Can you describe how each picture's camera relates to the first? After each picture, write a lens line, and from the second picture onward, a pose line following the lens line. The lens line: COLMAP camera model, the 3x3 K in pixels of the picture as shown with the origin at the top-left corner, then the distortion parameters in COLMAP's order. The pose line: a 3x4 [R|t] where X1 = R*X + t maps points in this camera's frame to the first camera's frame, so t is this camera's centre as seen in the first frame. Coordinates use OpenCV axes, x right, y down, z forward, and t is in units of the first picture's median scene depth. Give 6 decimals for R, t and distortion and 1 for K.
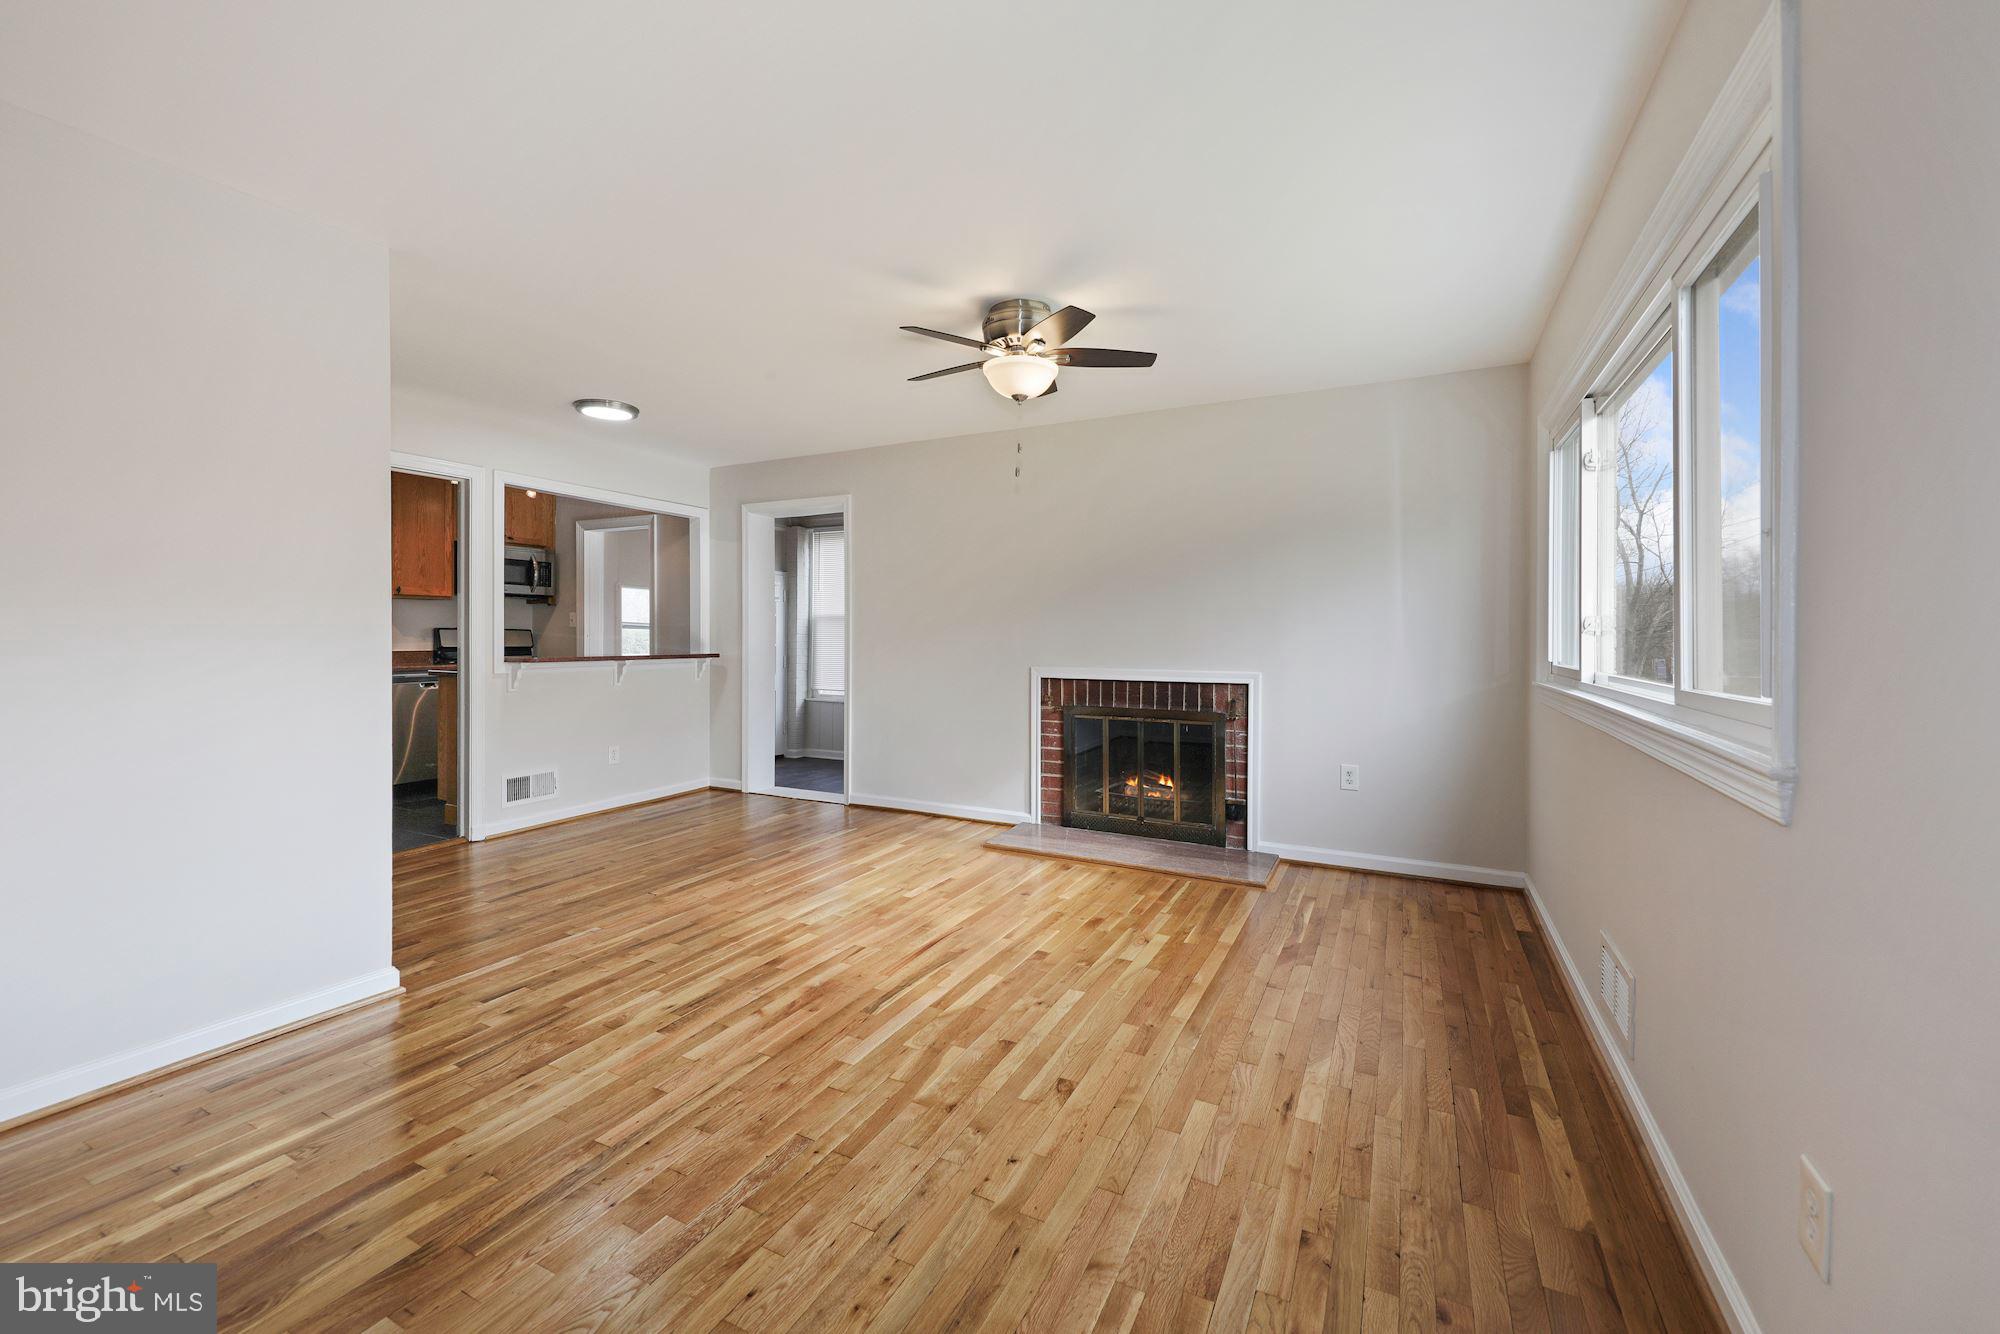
lens RADIAL K [[799.2, 0, 1001.7], [0, 799.2, 639.9], [0, 0, 1]] dist [0.001791, -0.000636]
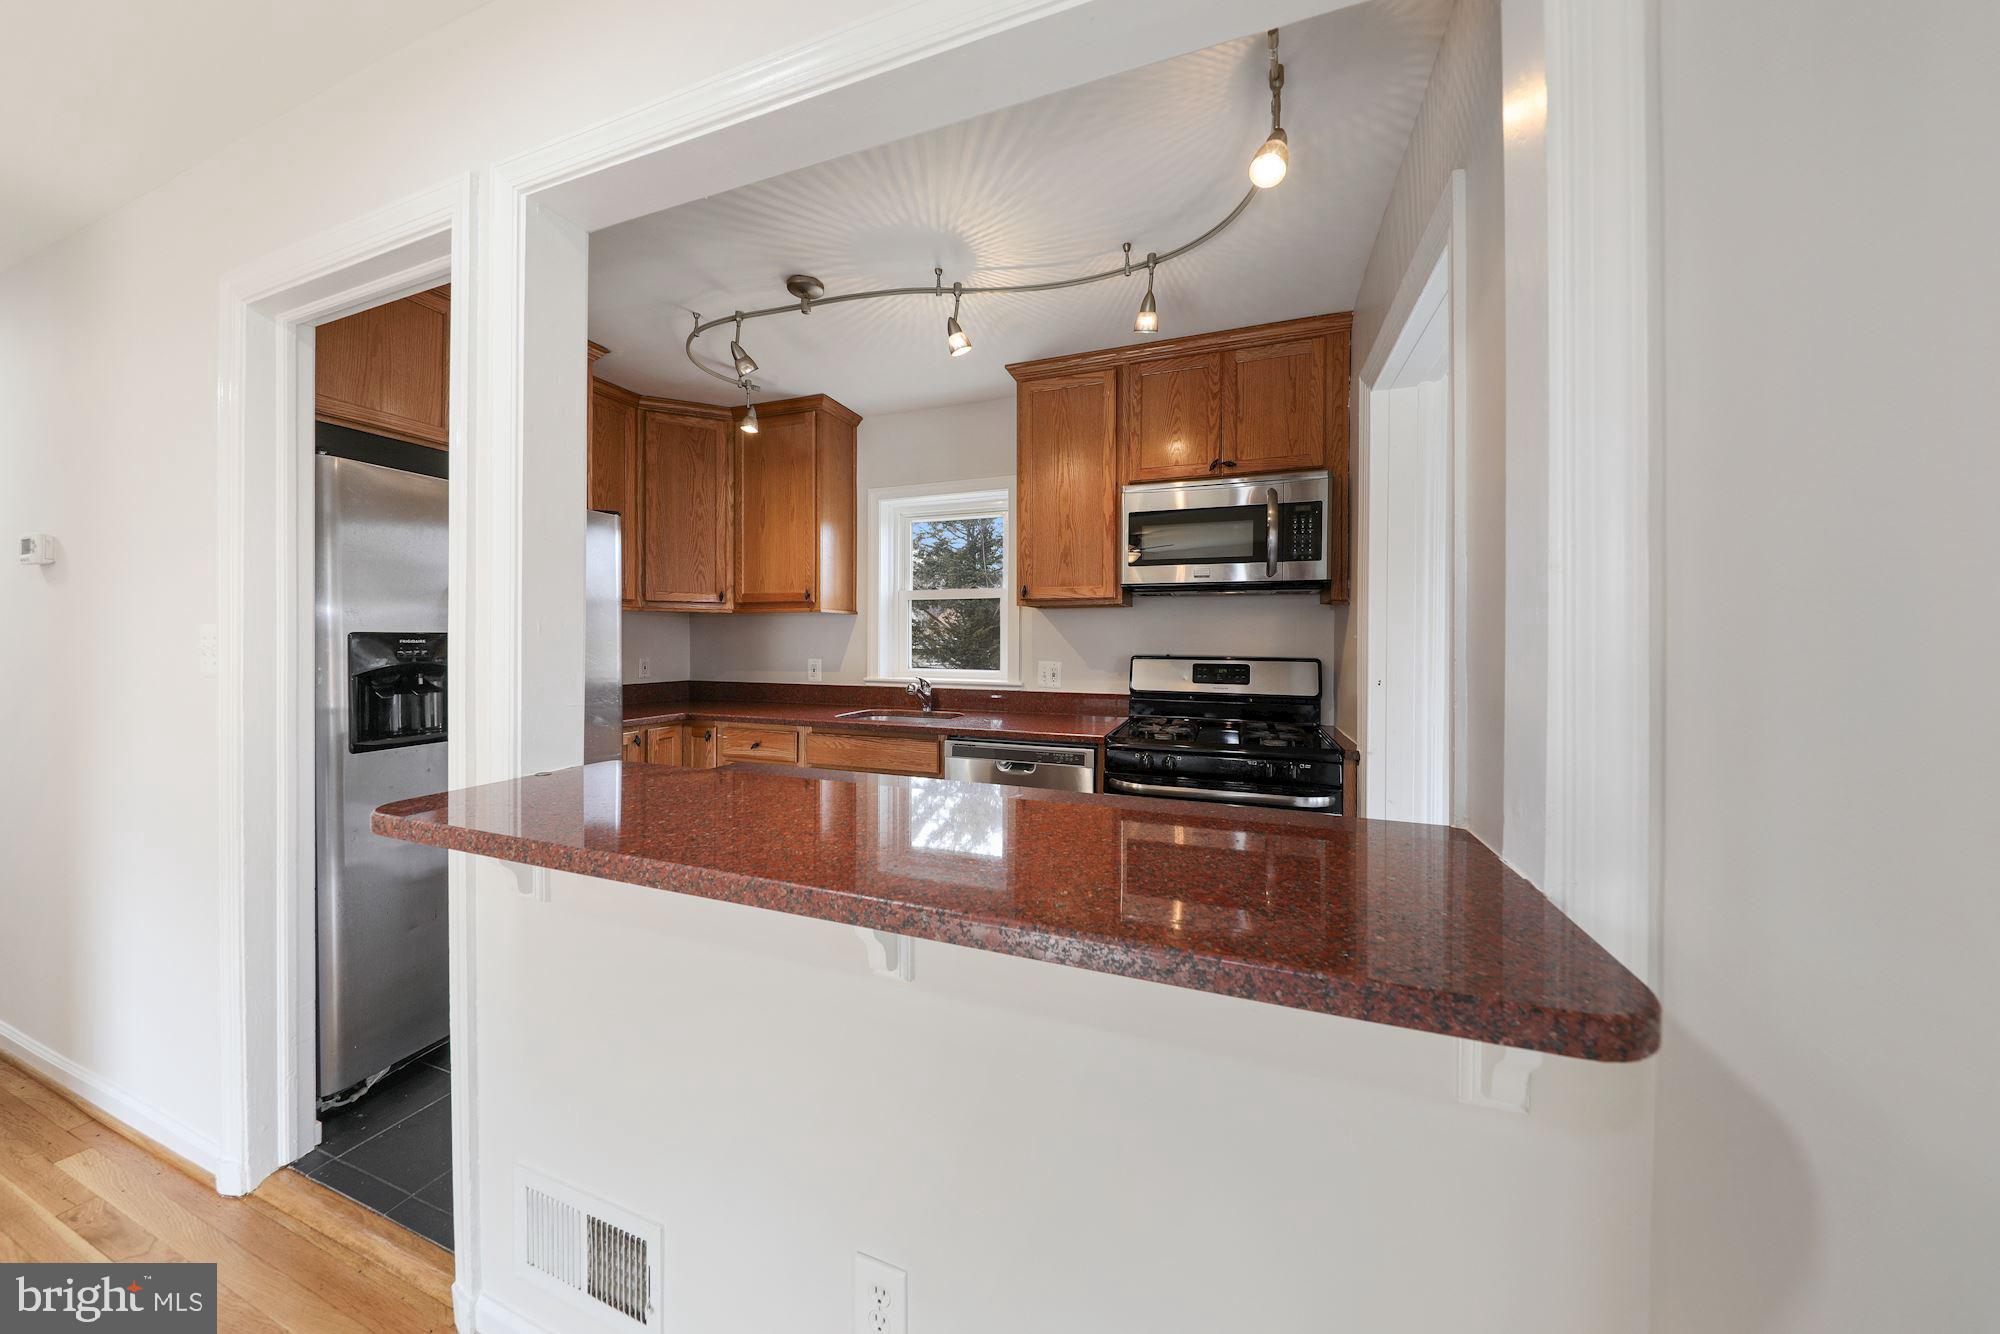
lens RADIAL K [[635.0, 0, 1001.6], [0, 635.0, 641.4], [0, 0, 1]] dist [-0.000409, -0.000067]
pose [[0.116840, -0.002821, -0.993147, -0.435282], [-0.008130, 0.999960, -0.003797, -0.035778], [0.993117, 0.008518, 0.116813, 1.374523]]
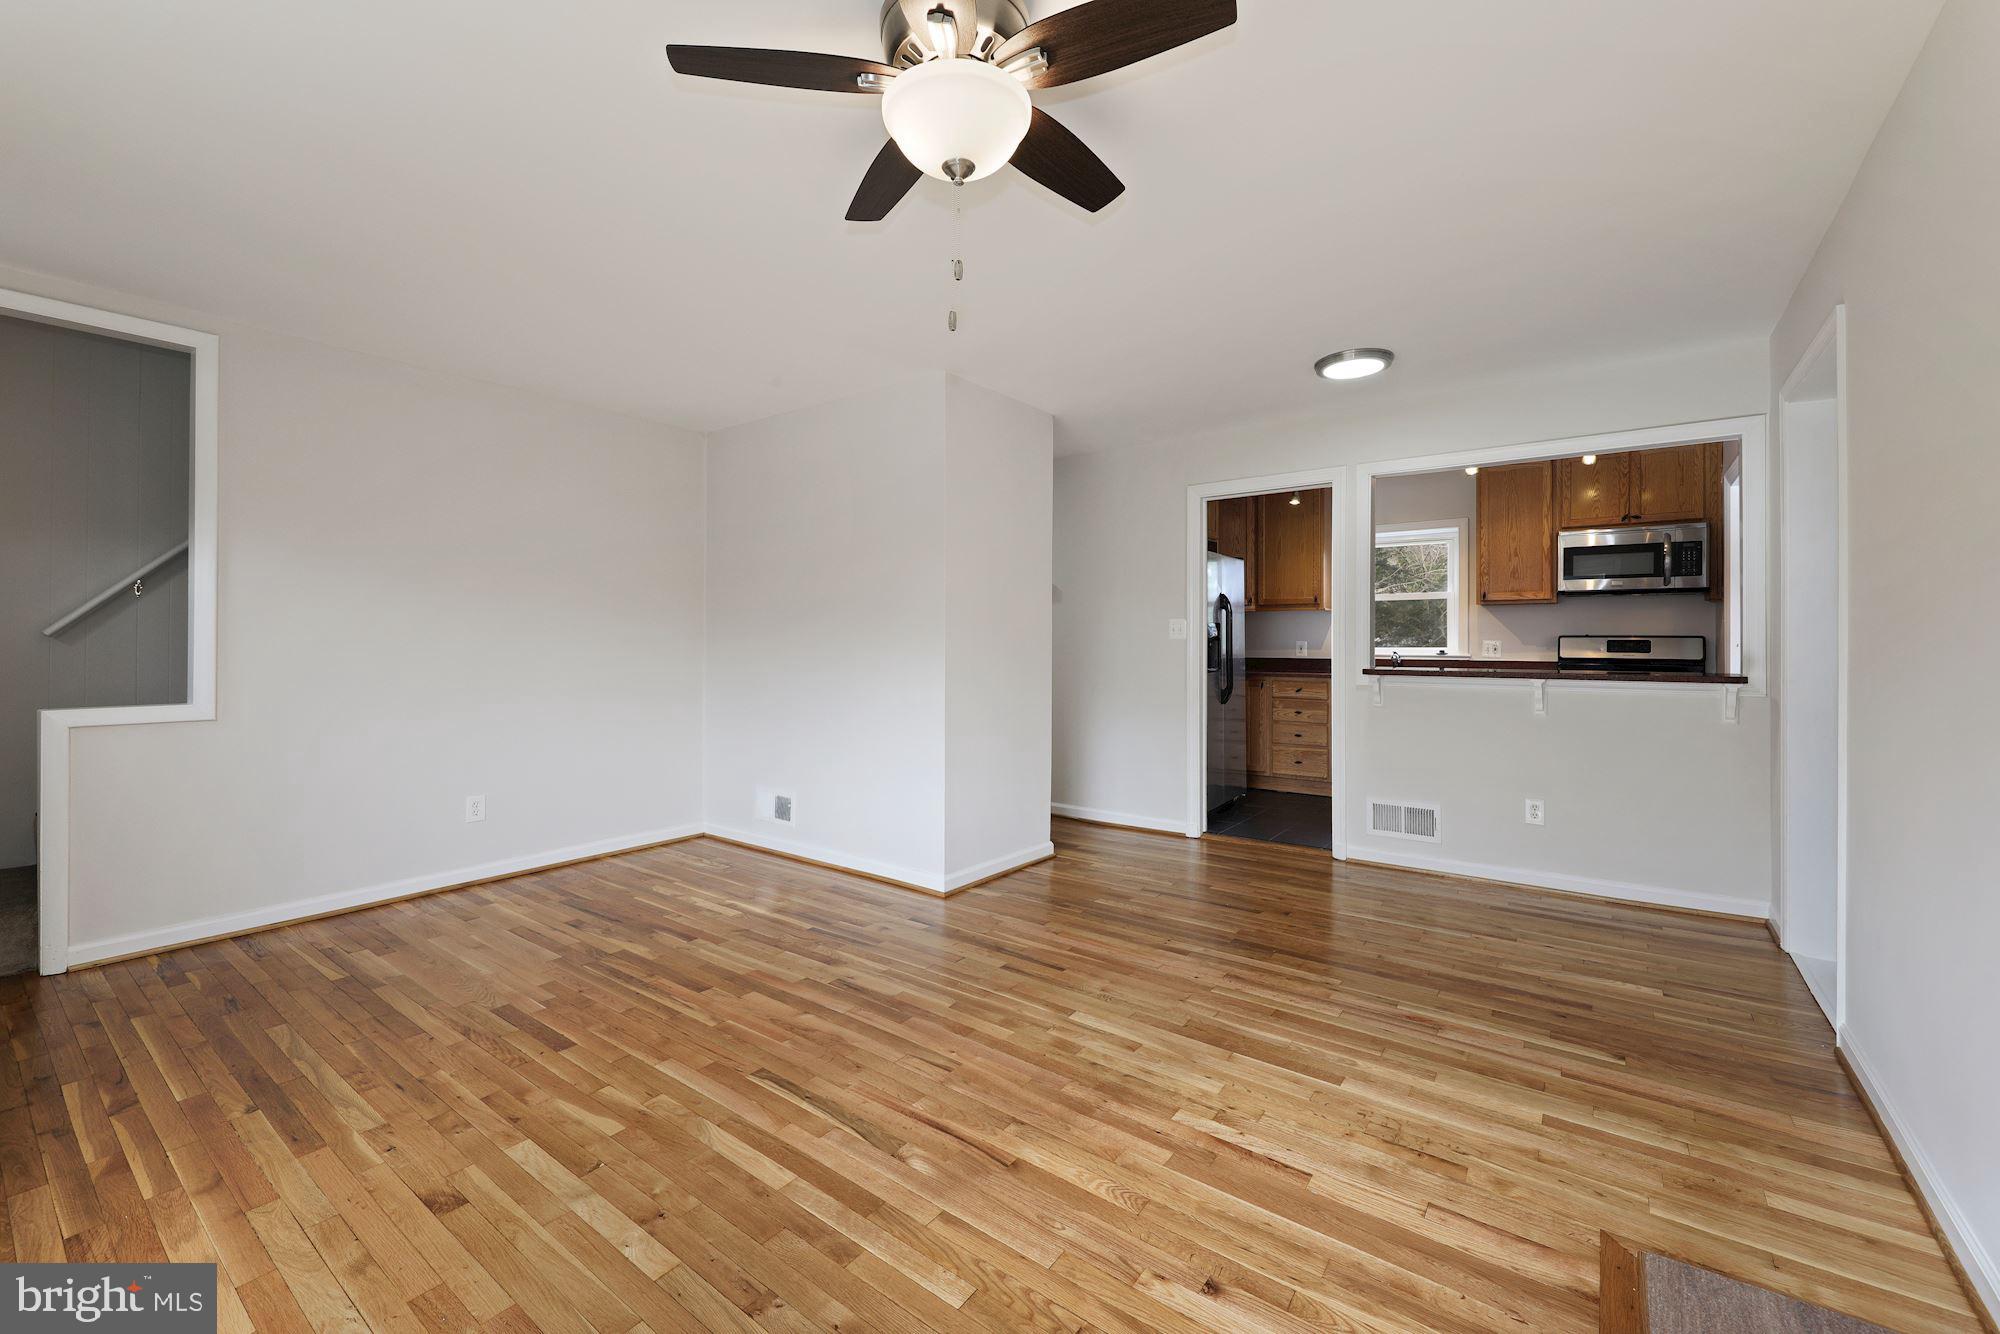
lens RADIAL K [[799.2, 0, 1001.7], [0, 799.2, 639.9], [0, 0, 1]] dist [0.001791, -0.000636]
pose [[-0.172772, -0.007231, -0.984935, 0.409803], [-0.005498, 0.999965, -0.006376, -0.002082], [0.984947, 0.004313, -0.172806, 0.889083]]
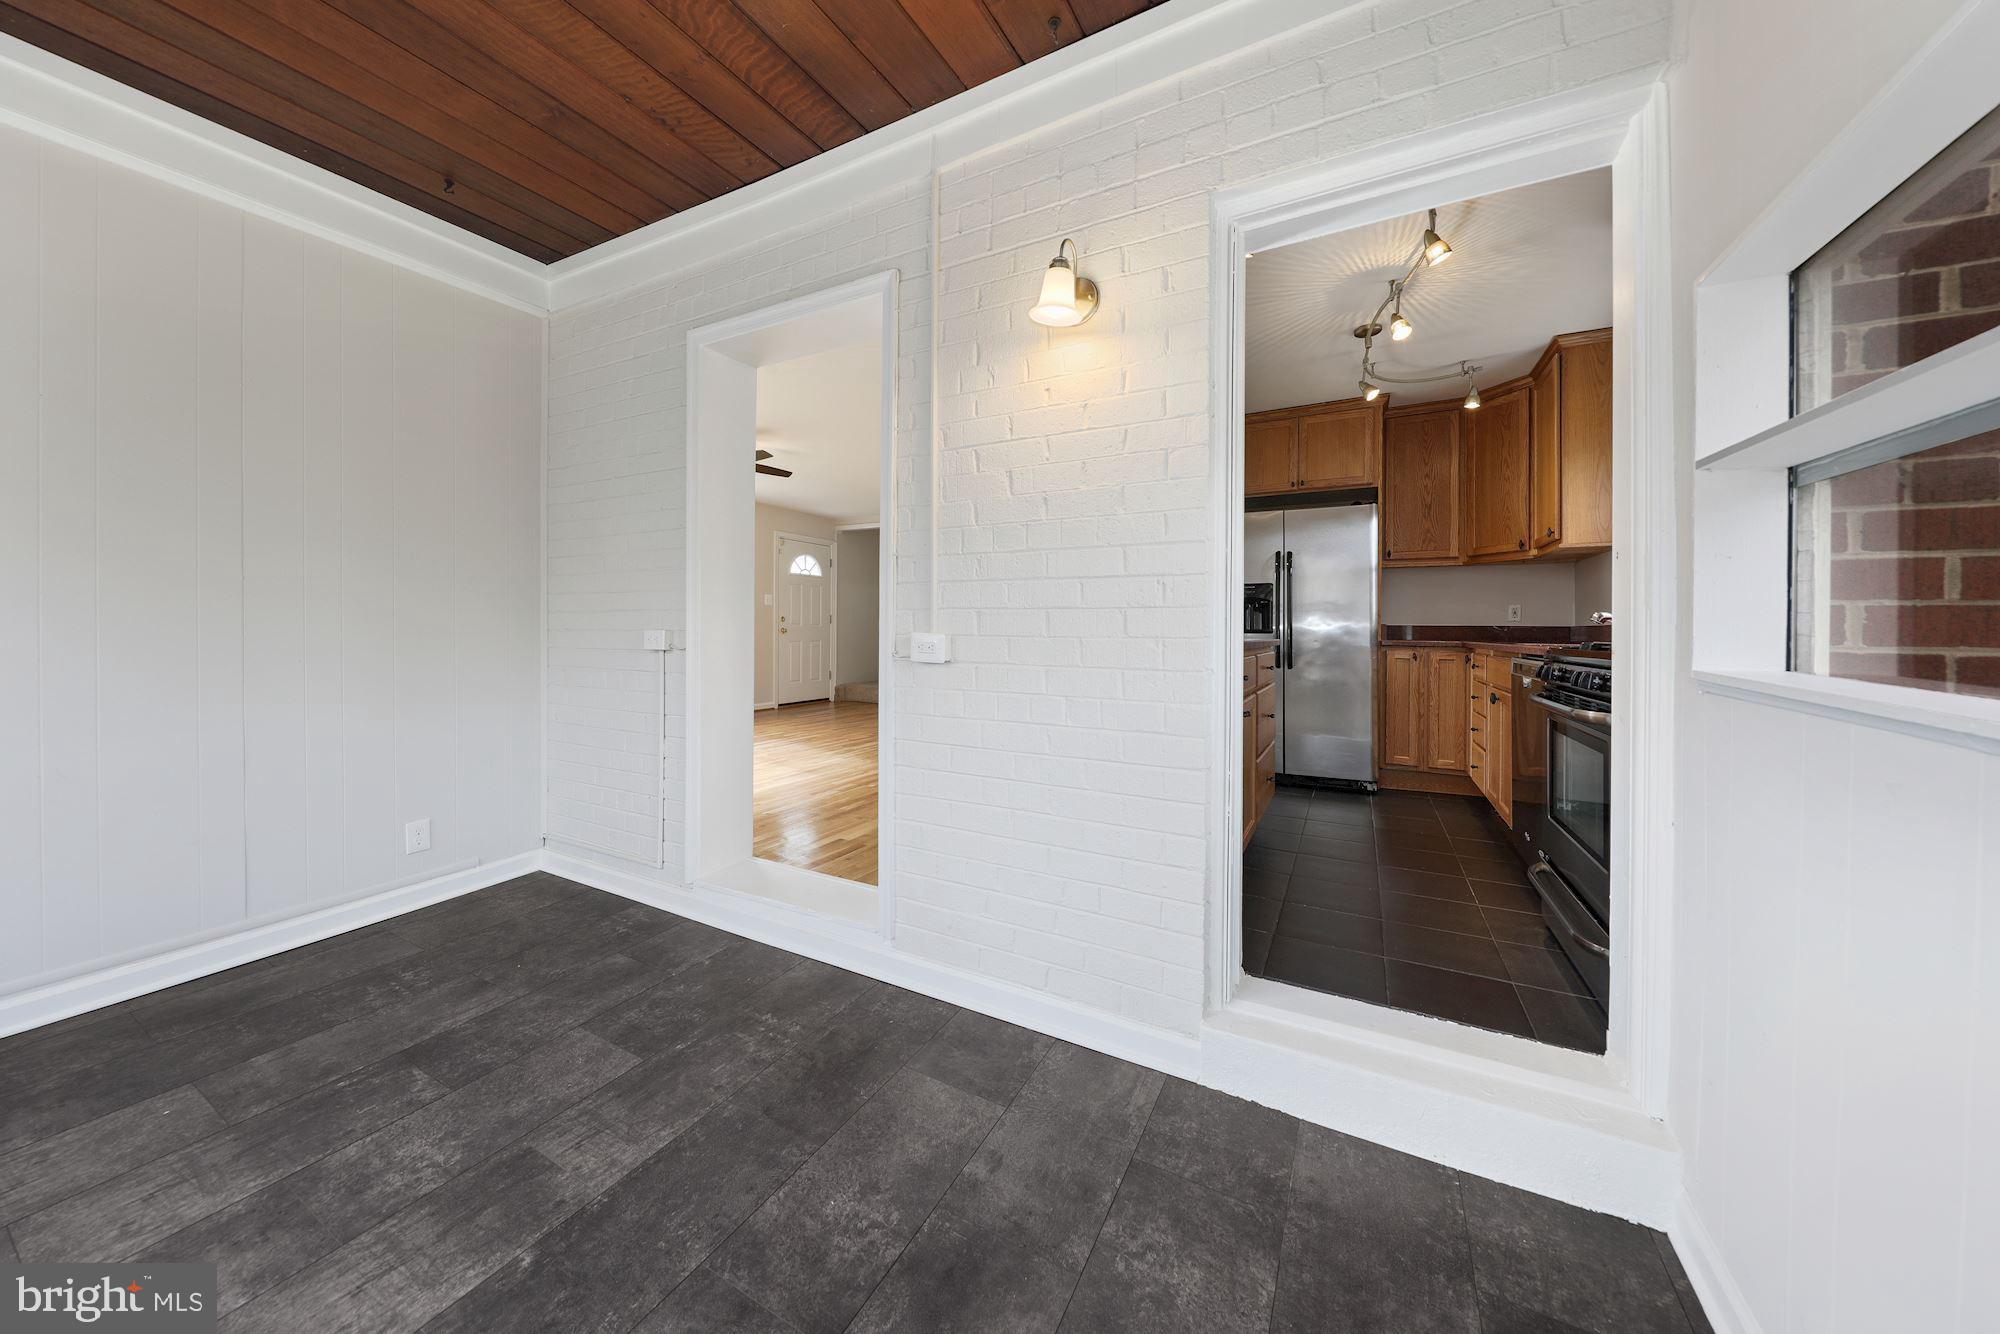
lens RADIAL K [[672.9, 0, 988.0], [0, 672.9, 626.6], [0, 0, 1]] dist [0.000561, -0.003321]
pose [[-0.999396, -0.014708, 0.031495, -0.549001], [-0.014801, 0.999887, -0.002732, 0.039784], [-0.031451, -0.003197, -0.999500, 2.115243]]
